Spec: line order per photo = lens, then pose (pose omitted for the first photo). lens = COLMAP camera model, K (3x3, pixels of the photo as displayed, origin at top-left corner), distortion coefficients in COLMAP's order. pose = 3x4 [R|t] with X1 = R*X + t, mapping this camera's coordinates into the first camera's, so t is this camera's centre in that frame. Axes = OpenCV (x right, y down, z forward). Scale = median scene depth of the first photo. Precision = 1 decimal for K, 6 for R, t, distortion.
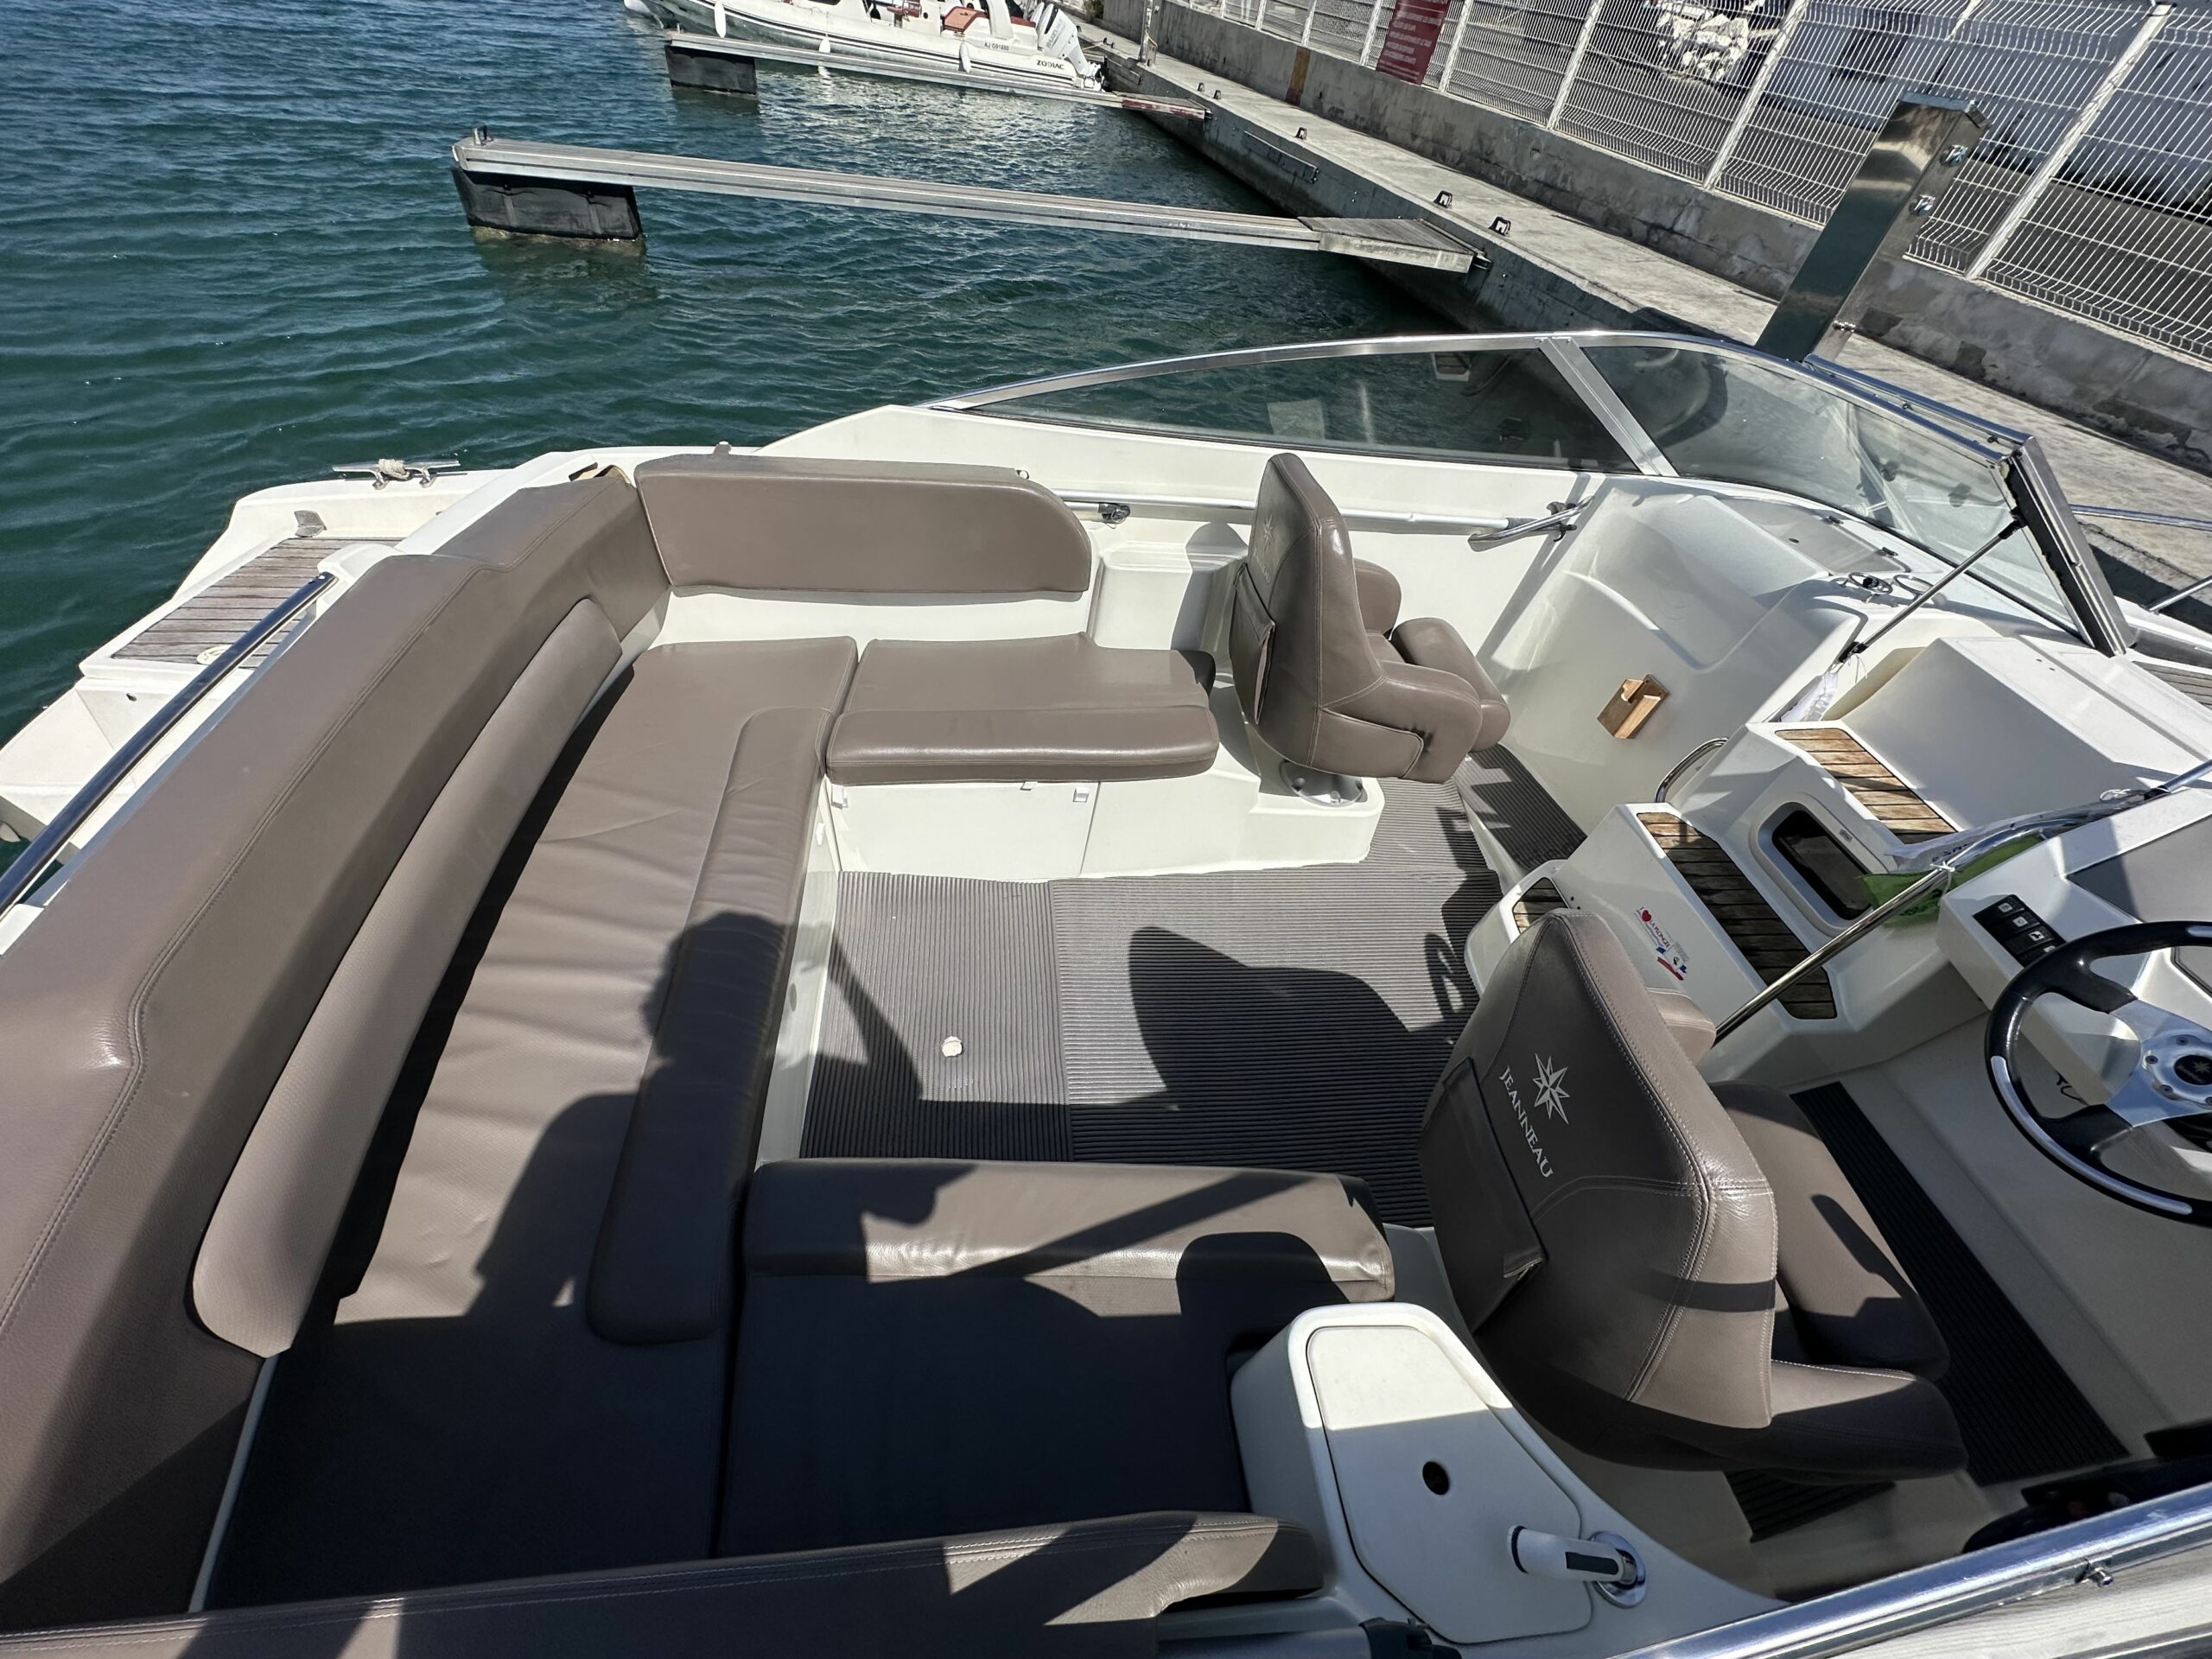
lens RADIAL K [[896.4, 0, 1120.9], [0, 896.4, 840.6], [0, 0, 1]] dist [0.000143, -0.000220]
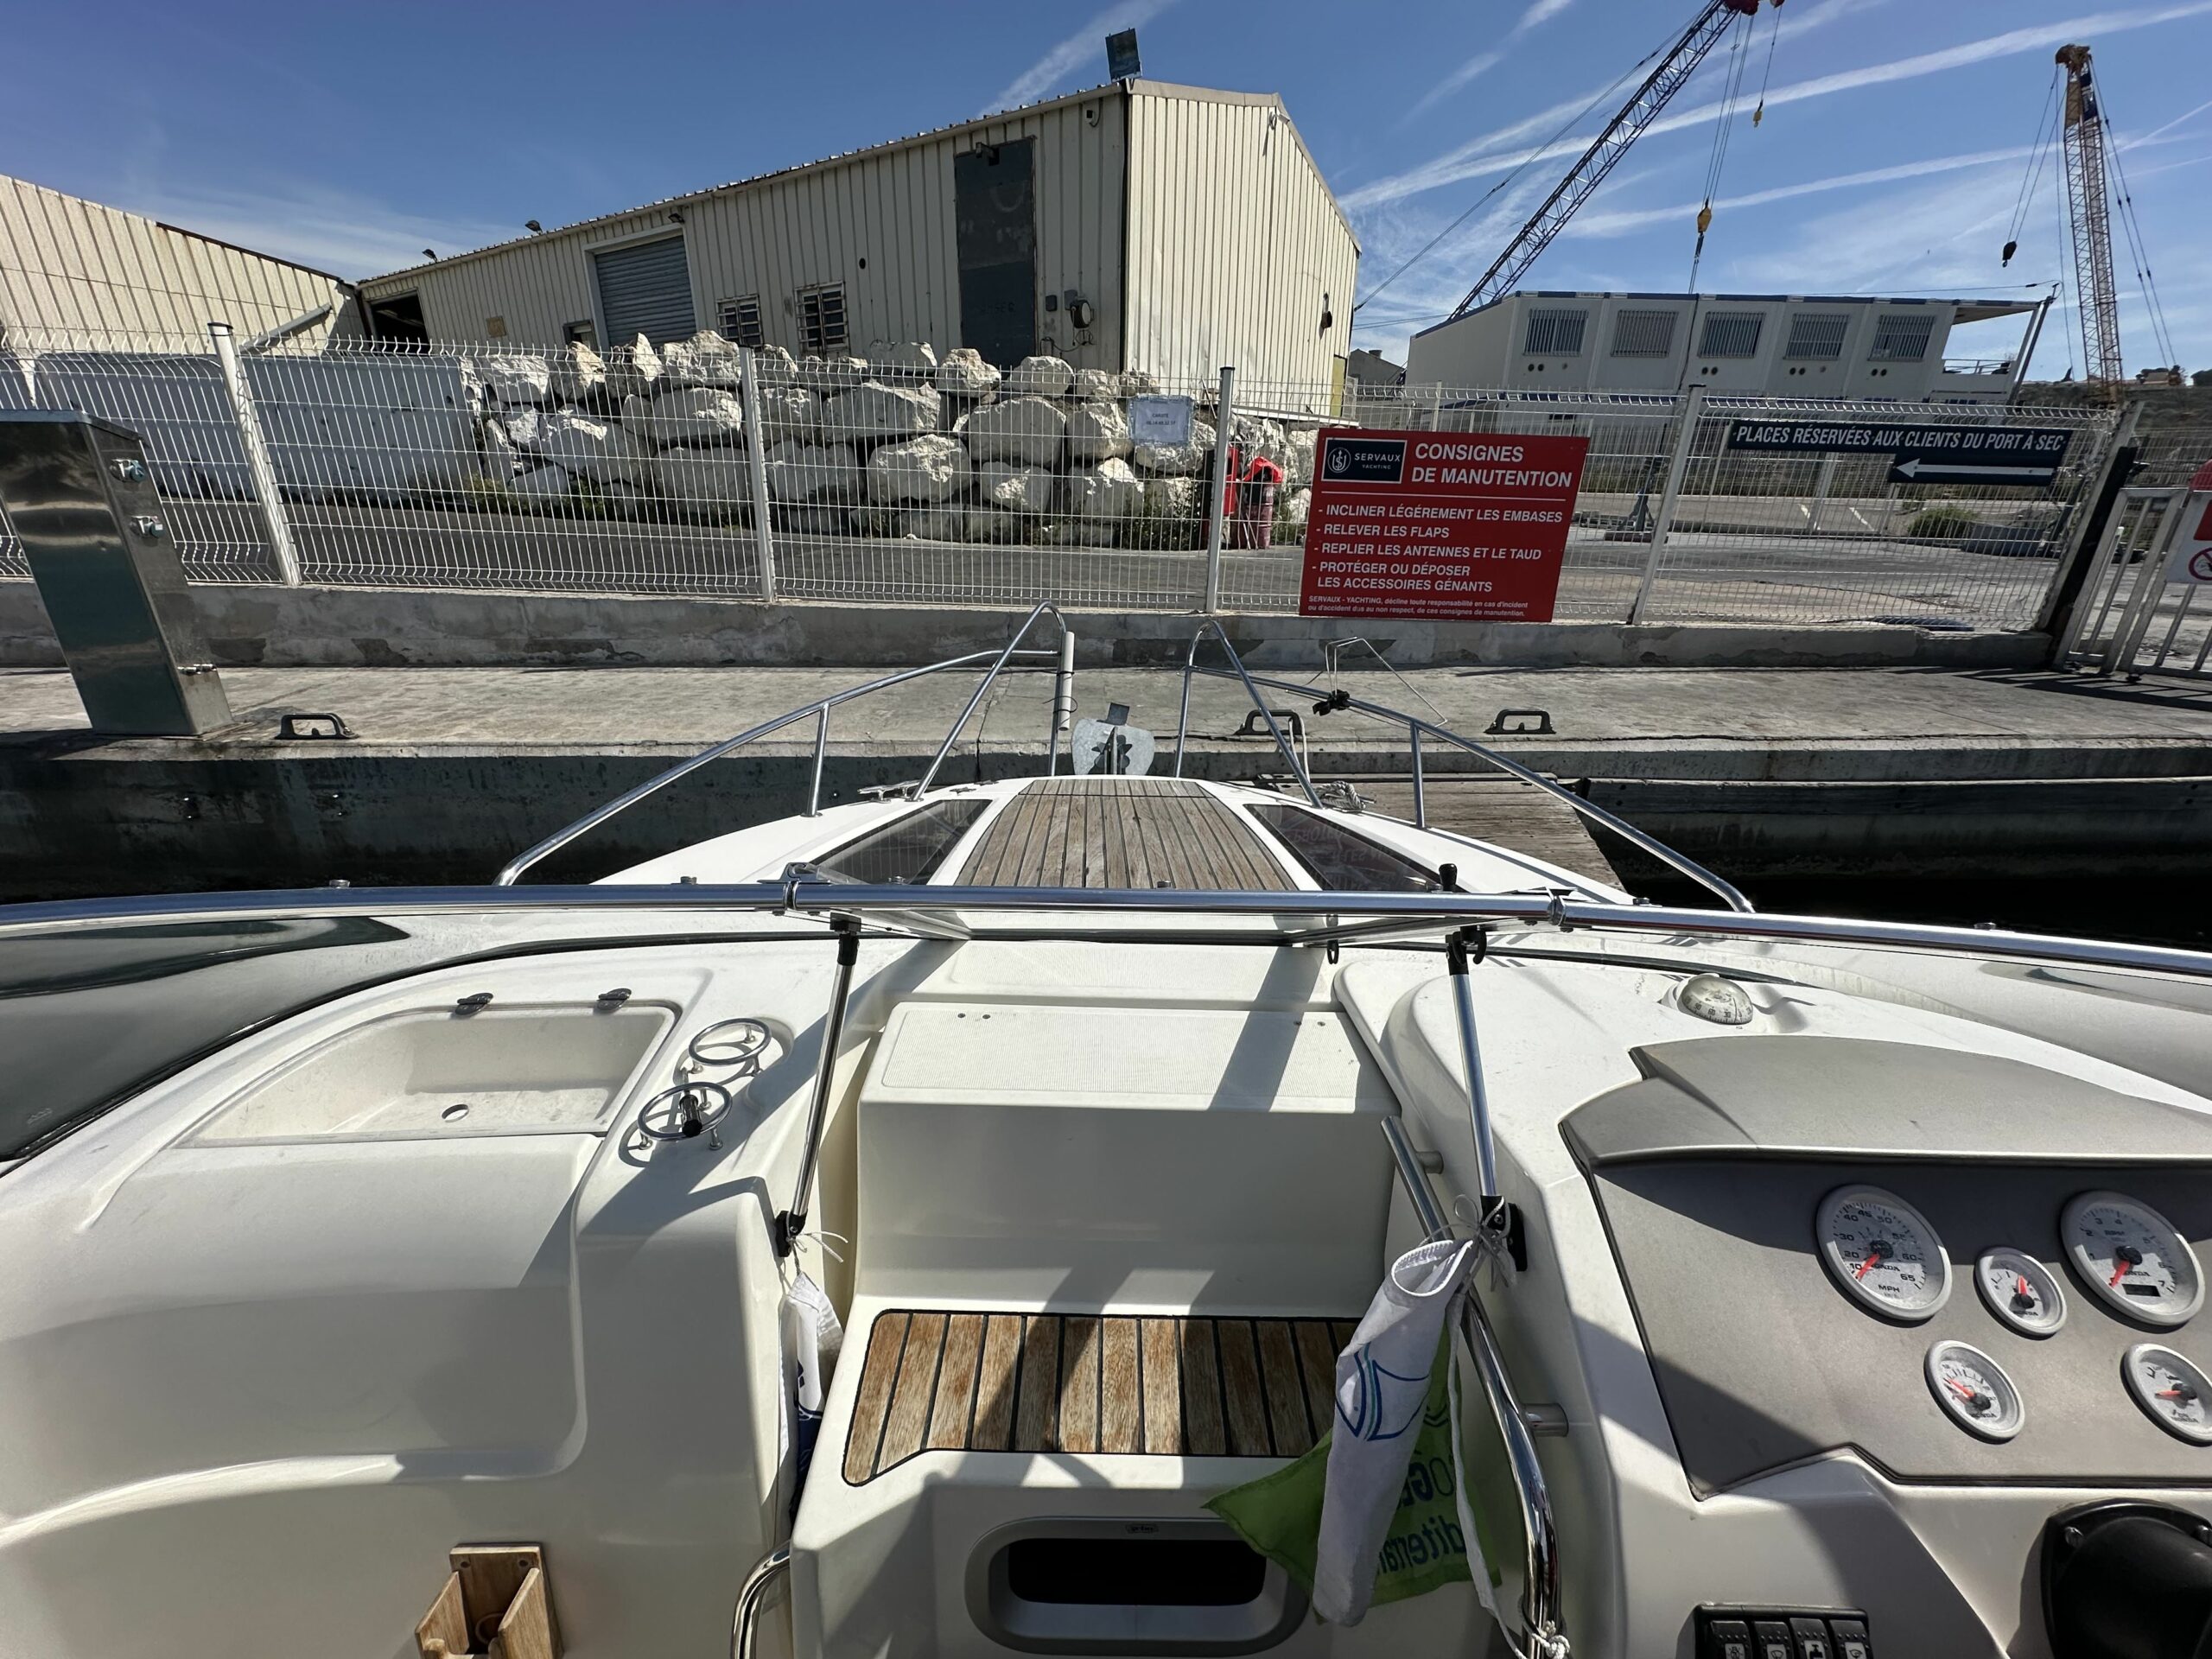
lens RADIAL K [[896.4, 0, 1119.3], [0, 896.4, 830.4], [0, 0, 1]] dist [0.000143, -0.000220]
pose [[0.145167, -0.465307, 0.873164, 0.231221], [0.691054, 0.679260, 0.247085, -0.153509], [-0.708076, 0.567535, 0.420158, 0.244778]]
